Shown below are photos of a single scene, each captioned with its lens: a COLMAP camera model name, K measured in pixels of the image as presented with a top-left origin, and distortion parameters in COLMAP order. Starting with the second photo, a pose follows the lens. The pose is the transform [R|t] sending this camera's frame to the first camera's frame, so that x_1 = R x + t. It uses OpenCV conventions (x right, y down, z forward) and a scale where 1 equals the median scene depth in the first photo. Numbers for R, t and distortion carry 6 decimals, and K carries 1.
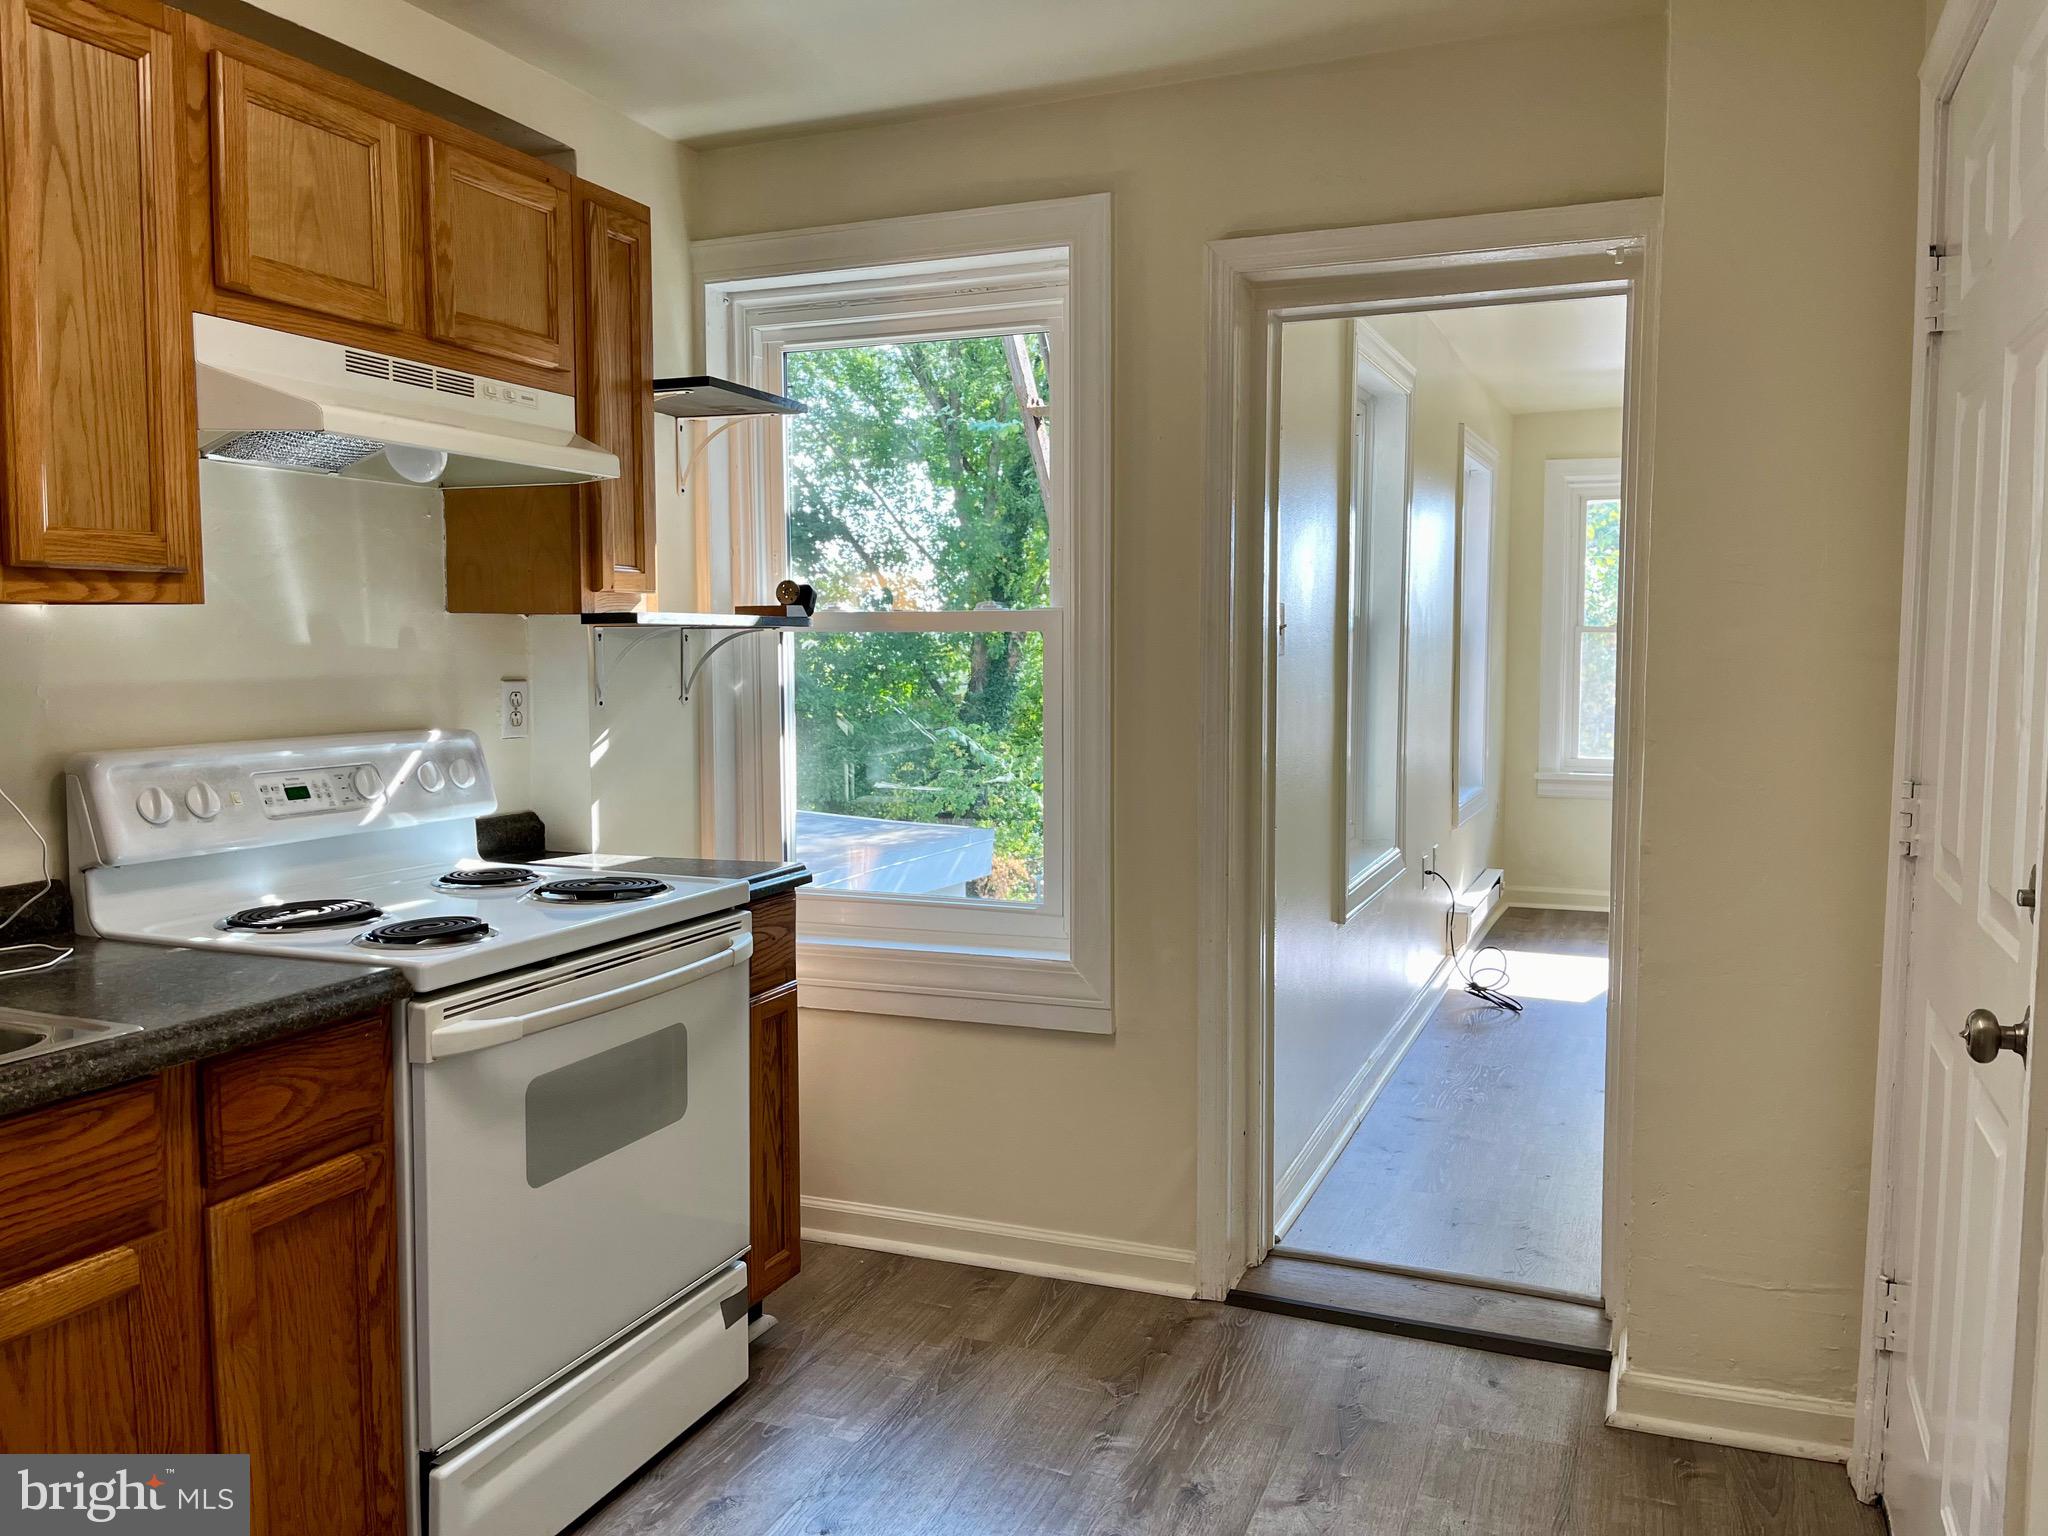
lens RADIAL K [[1526.4, 0, 1028.0], [0, 1526.4, 773.8], [0, 0, 1]] dist [0.003202, -0.037373]
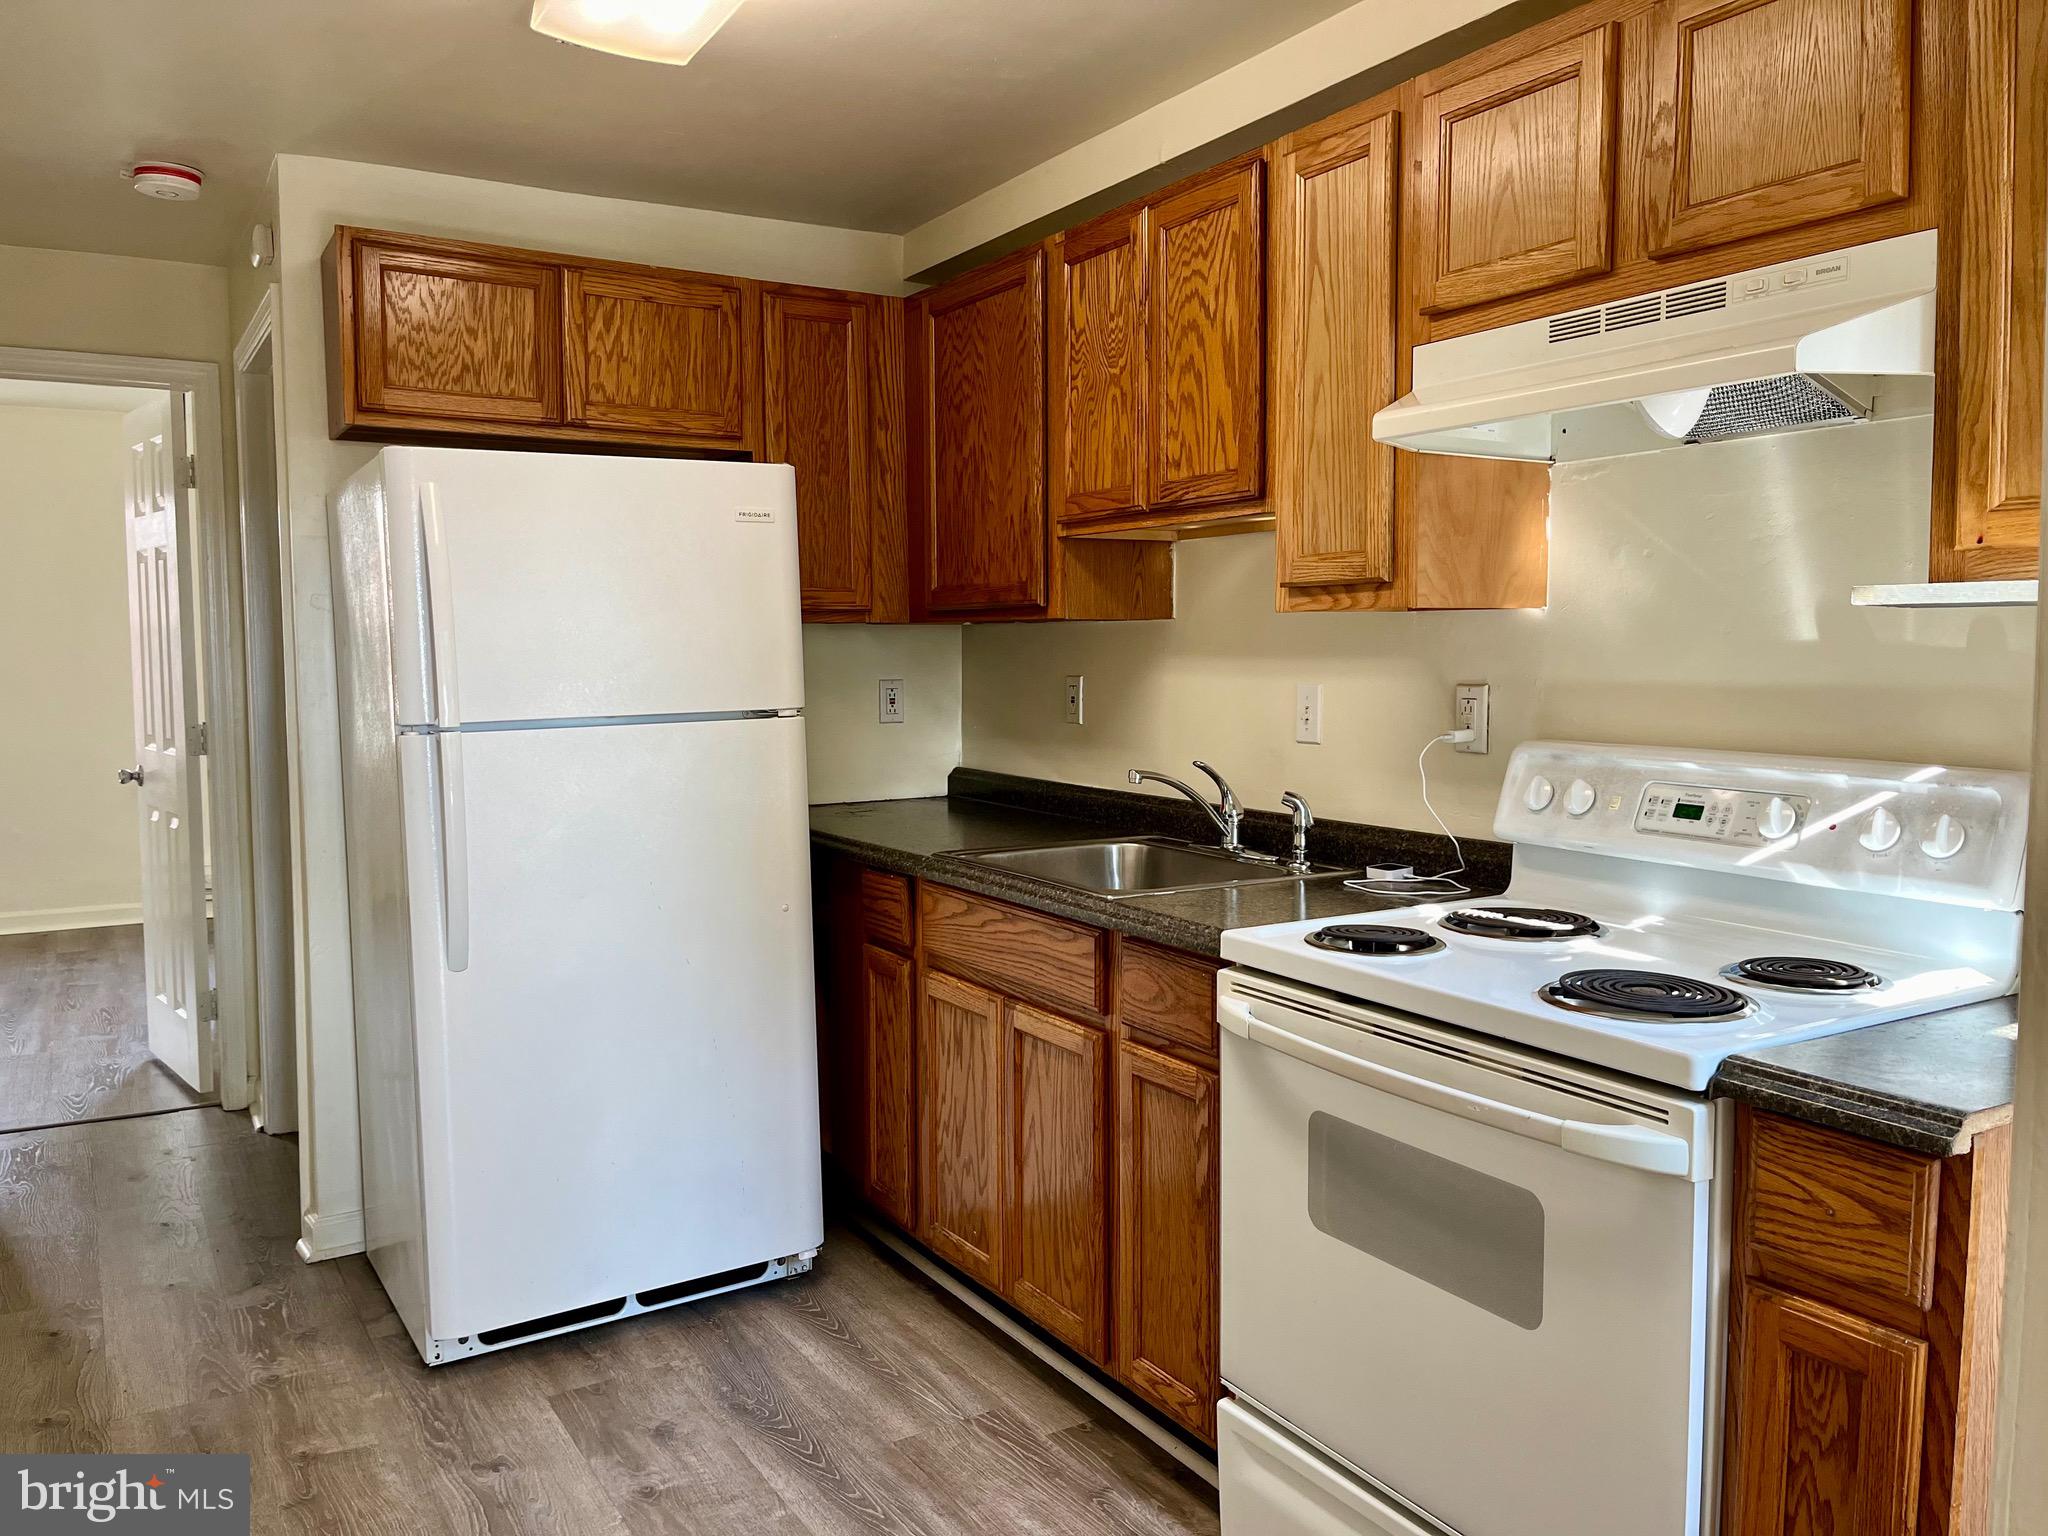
lens RADIAL K [[1570.0, 0, 1028.3], [0, 1570.0, 759.4], [0, 0, 1]] dist [0.052944, -0.065996]
pose [[-0.592575, 0.062472, -0.803089, 0.498132], [-0.064231, 0.990149, 0.124417, -0.111338], [0.802951, 0.125310, -0.582725, 1.287101]]
